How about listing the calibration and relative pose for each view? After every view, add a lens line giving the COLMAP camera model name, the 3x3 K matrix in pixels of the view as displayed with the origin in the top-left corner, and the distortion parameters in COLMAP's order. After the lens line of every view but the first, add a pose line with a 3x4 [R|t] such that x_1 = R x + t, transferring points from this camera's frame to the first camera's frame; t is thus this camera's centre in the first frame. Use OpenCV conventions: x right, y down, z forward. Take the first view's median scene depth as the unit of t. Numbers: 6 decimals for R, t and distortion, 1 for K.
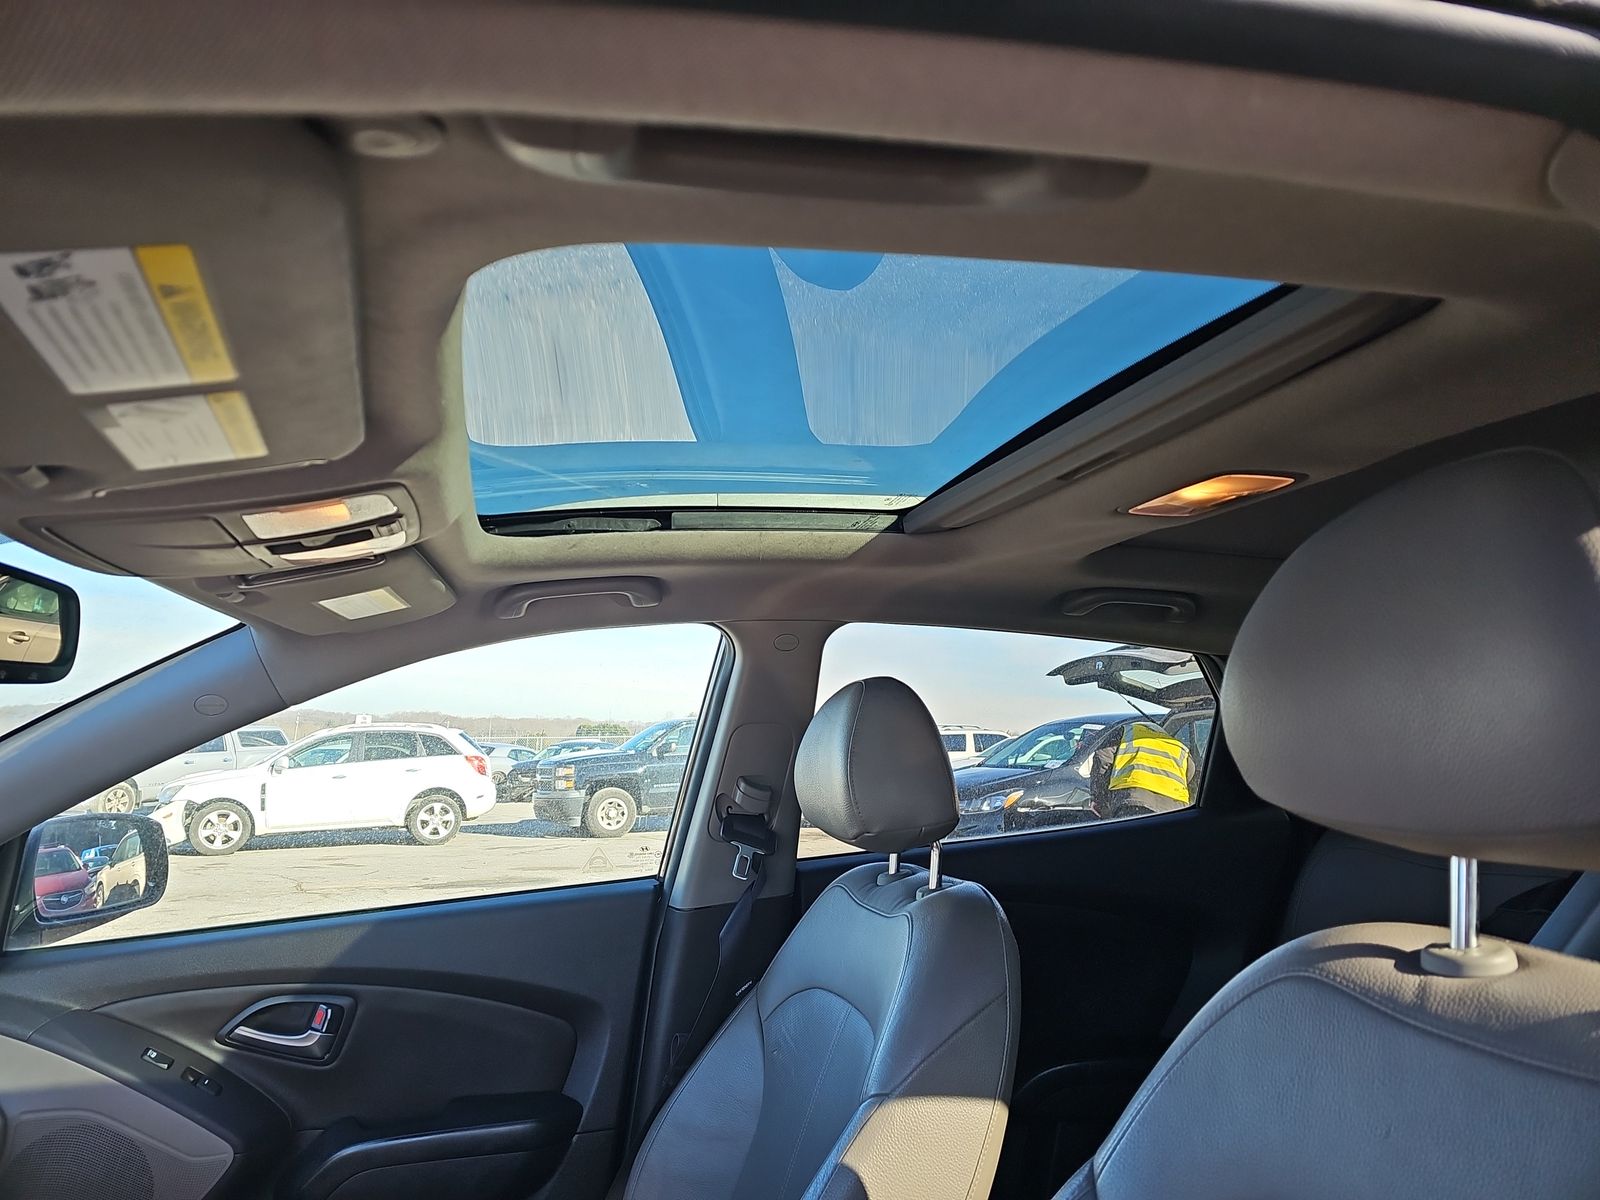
lens RADIAL K [[1049.2, 0, 796.9], [0, 1049.2, 584.1], [0, 0, 1]] dist [0.056778, -0.041202]
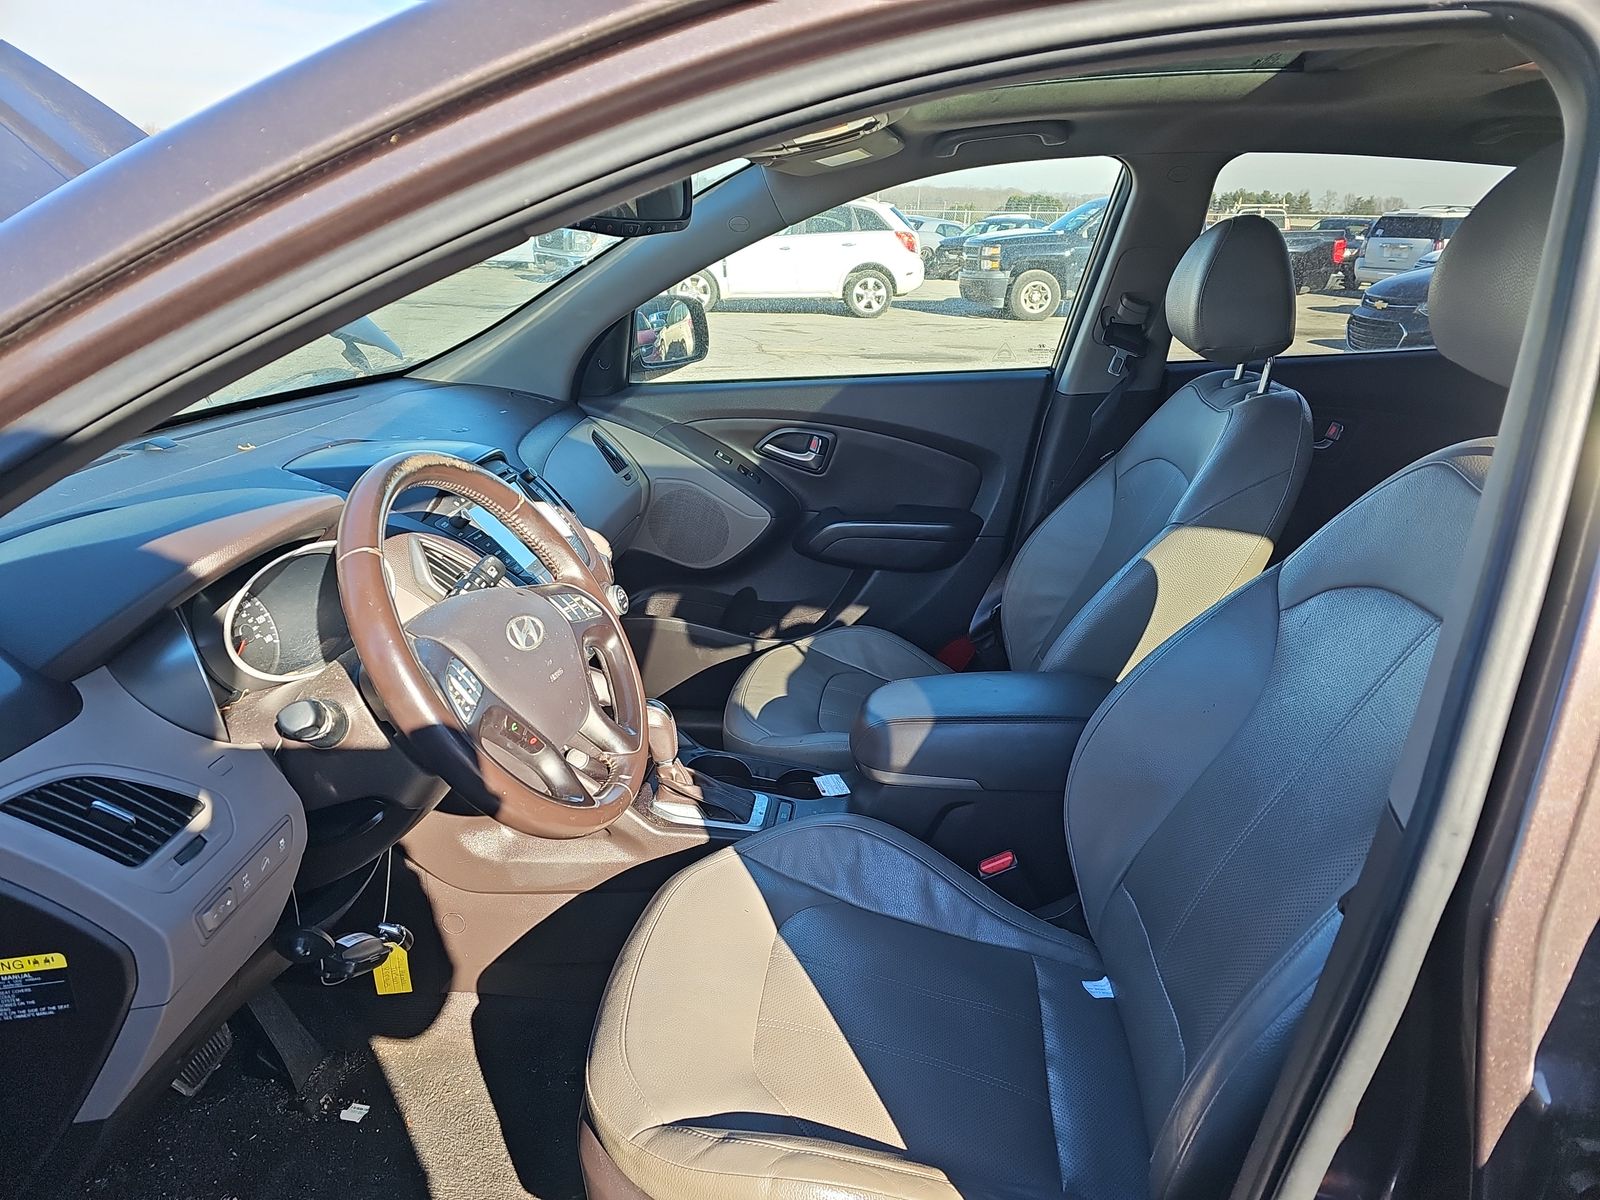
lens RADIAL K [[1049.2, 0, 806.7], [0, 1049.2, 604.3], [0, 0, 1]] dist [0.056778, -0.041202]
pose [[0.928865, 0.148224, -0.339468, 0.058525], [0.033022, 0.879663, 0.474449, -0.073209], [0.368942, -0.451910, 0.812194, -0.232509]]
